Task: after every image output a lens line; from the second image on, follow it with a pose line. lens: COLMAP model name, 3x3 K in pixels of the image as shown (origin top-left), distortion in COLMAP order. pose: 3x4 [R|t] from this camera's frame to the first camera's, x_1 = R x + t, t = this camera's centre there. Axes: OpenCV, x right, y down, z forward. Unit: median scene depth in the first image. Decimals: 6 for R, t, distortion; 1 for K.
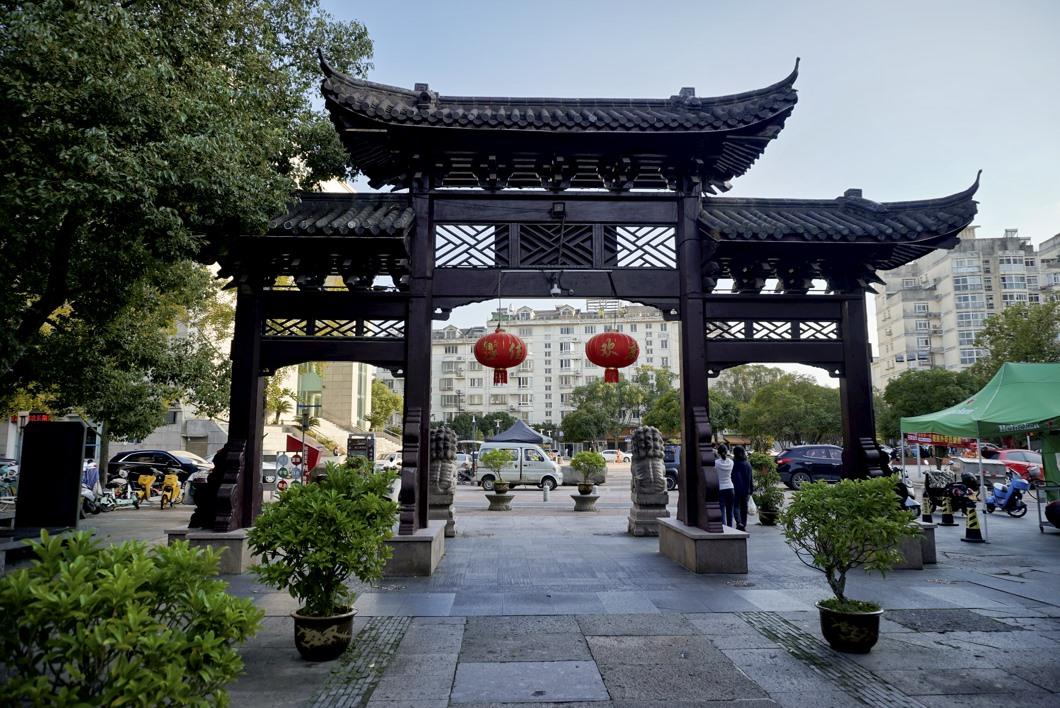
lens RADIAL K [[713.0, 0, 537.7], [0, 713.0, 348.3], [0, 0, 1]] dist [-0.048335, 0.035224]
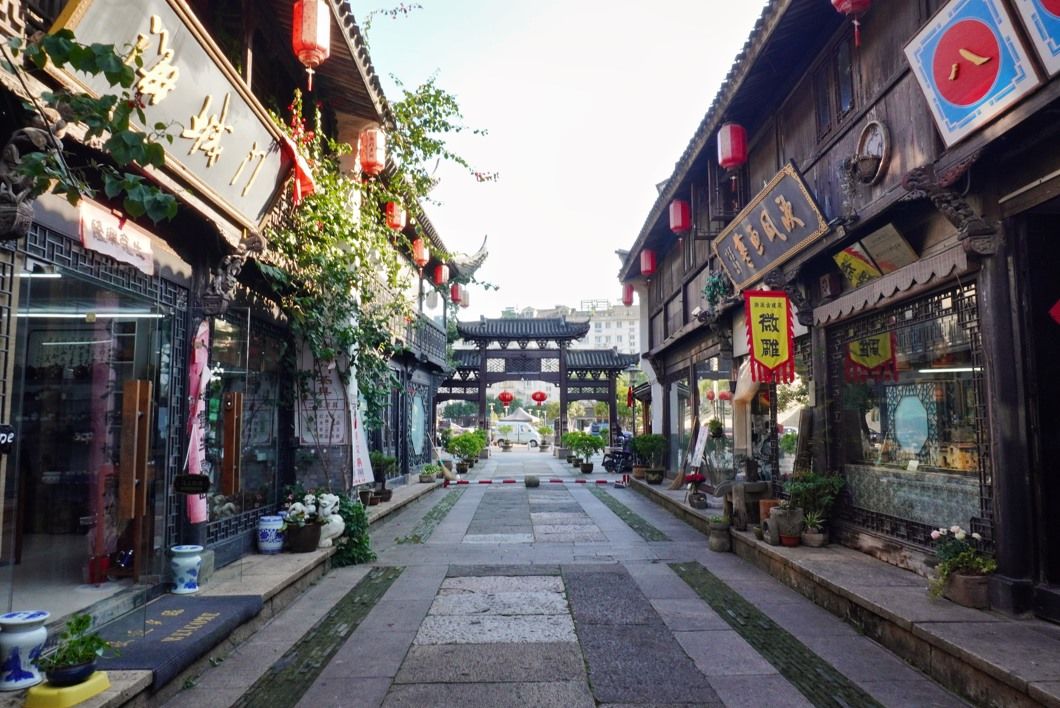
lens RADIAL K [[713.0, 0, 531.2], [0, 713.0, 355.5], [0, 0, 1]] dist [-0.048335, 0.035224]
pose [[0.999762, -0.001695, -0.021760, 0.137544], [0.002644, 0.999043, 0.043659, -0.333129], [0.021665, -0.043706, 0.998809, -2.323246]]
